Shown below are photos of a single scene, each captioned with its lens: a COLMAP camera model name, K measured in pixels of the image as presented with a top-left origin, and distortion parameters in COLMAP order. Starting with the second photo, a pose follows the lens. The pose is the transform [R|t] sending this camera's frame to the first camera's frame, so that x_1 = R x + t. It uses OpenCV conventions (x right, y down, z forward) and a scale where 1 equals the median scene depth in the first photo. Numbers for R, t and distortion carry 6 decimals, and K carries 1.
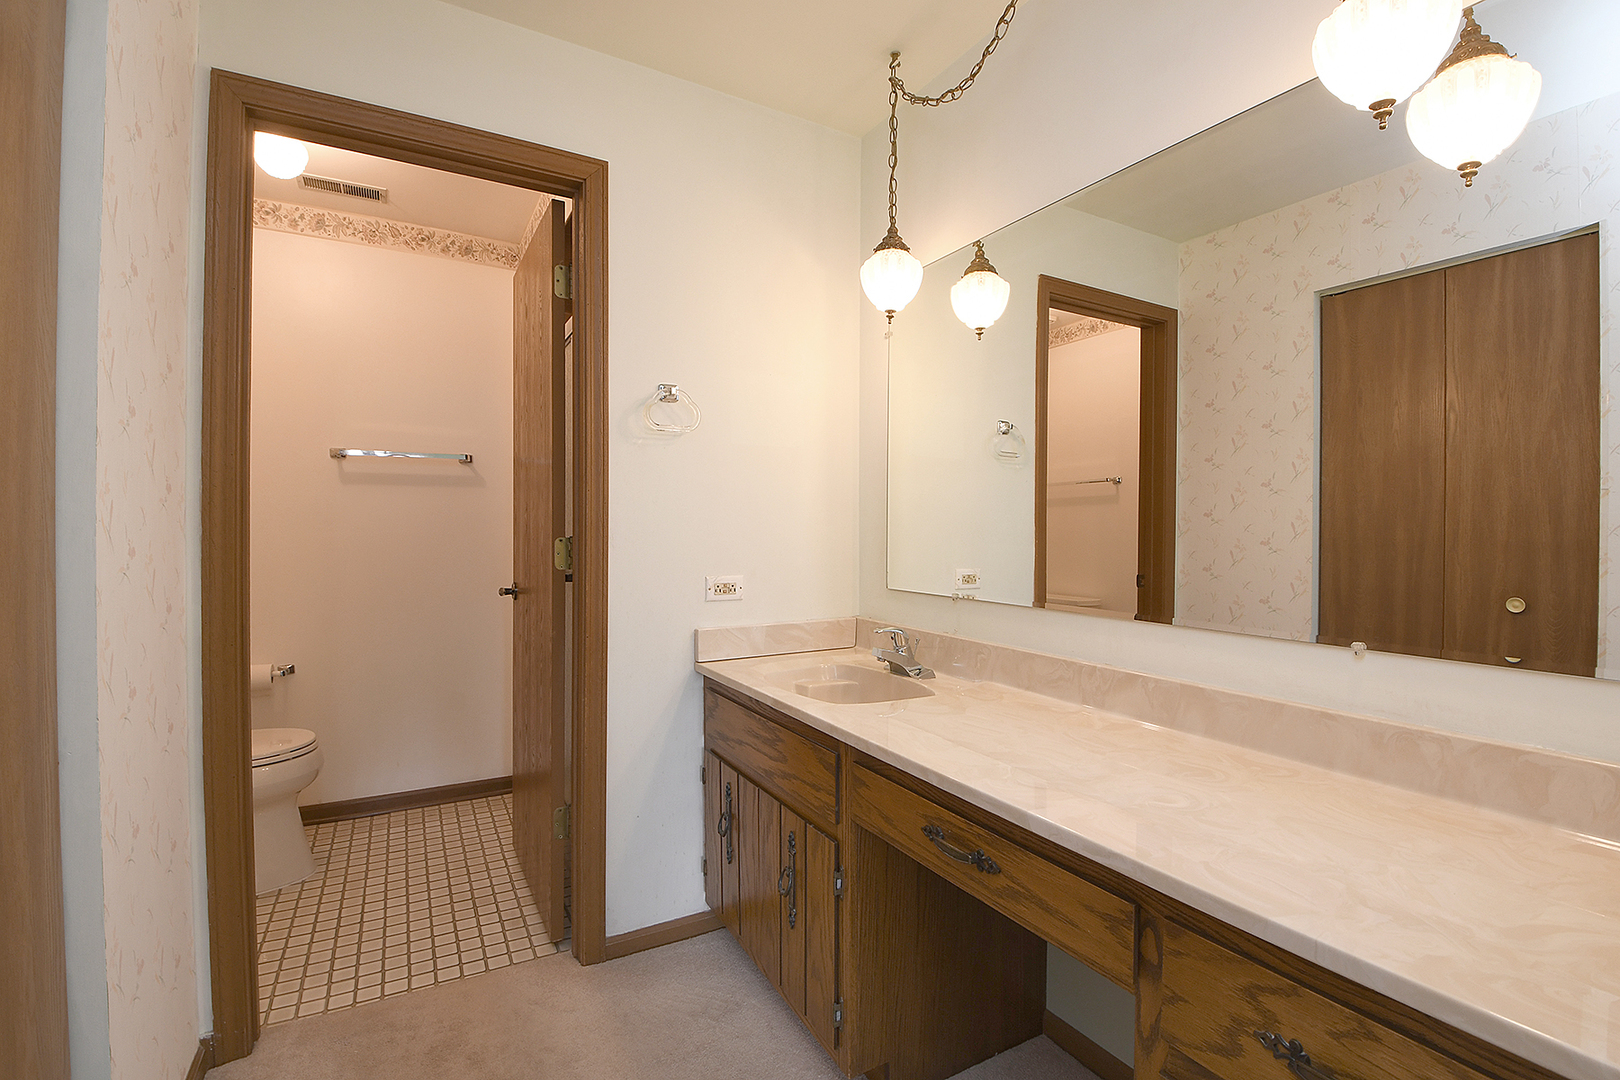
lens RADIAL K [[724.3, 0, 806.2], [0, 724.3, 536.8], [0, 0, 1]] dist [0.001034, -0.000031]
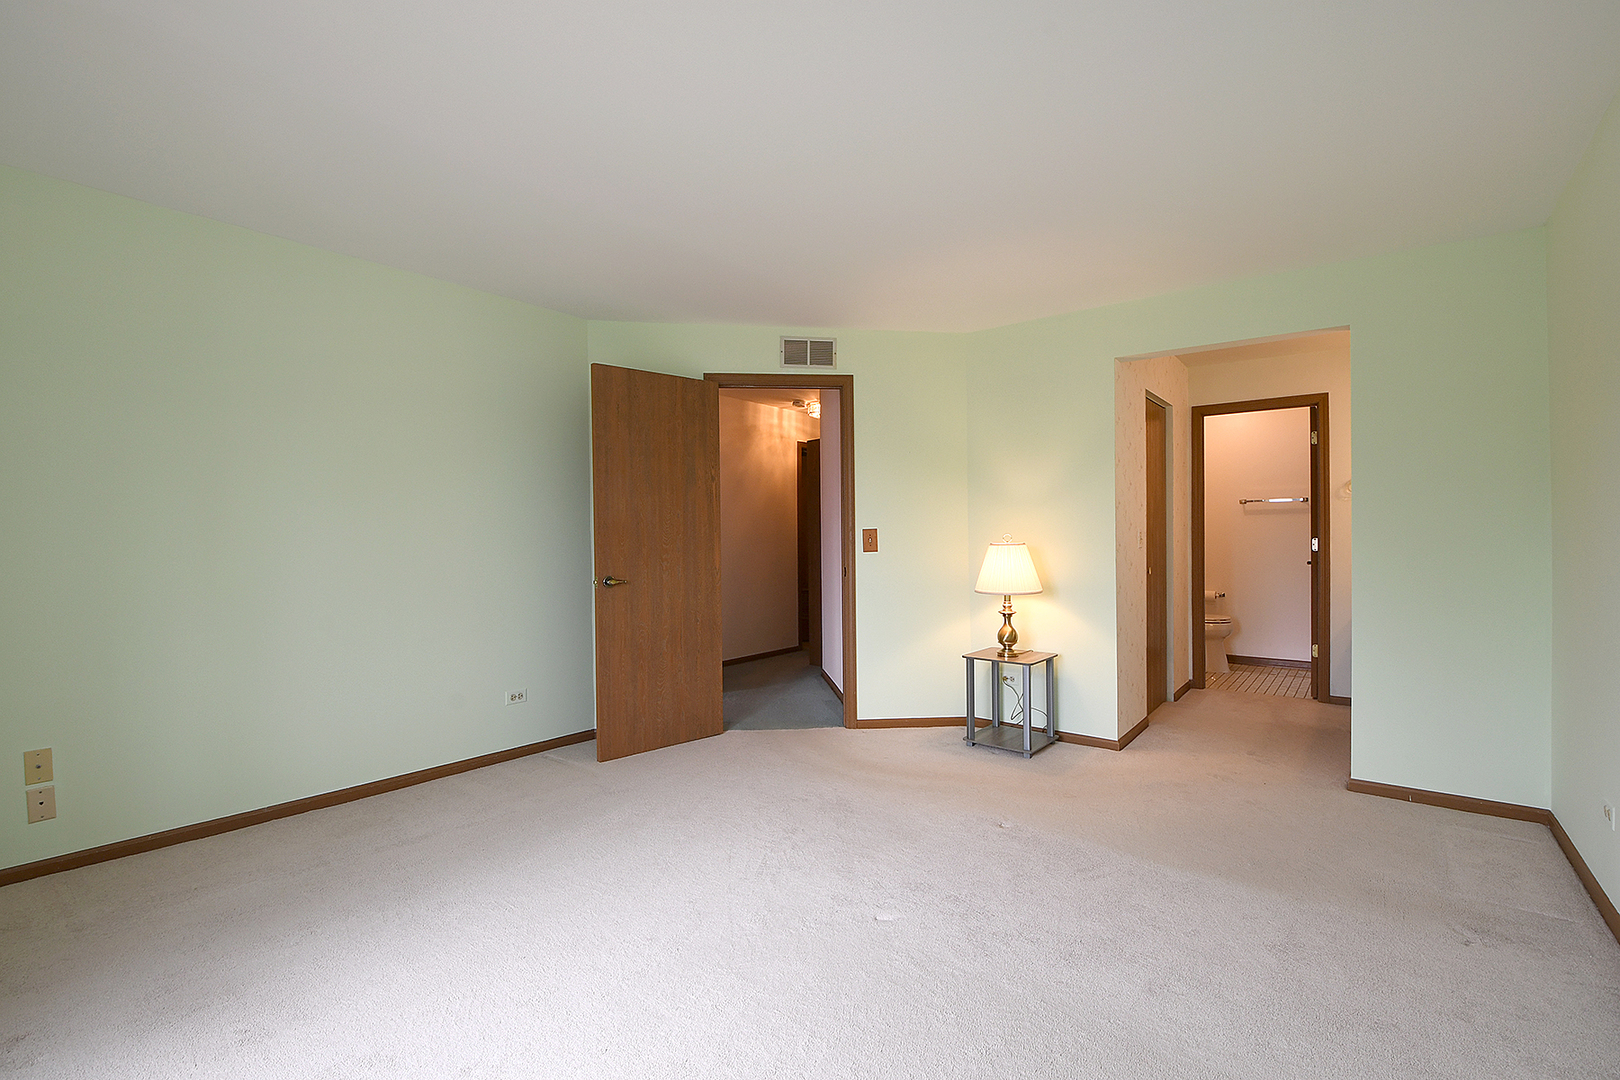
lens RADIAL K [[724.3, 0, 807.8], [0, 724.3, 537.8], [0, 0, 1]] dist [0.001034, -0.000031]
pose [[0.382827, 0.000262, -0.923820, 1.174405], [0.001185, 0.999999, 0.000774, -0.008464], [0.923819, -0.001391, 0.382827, -1.416319]]
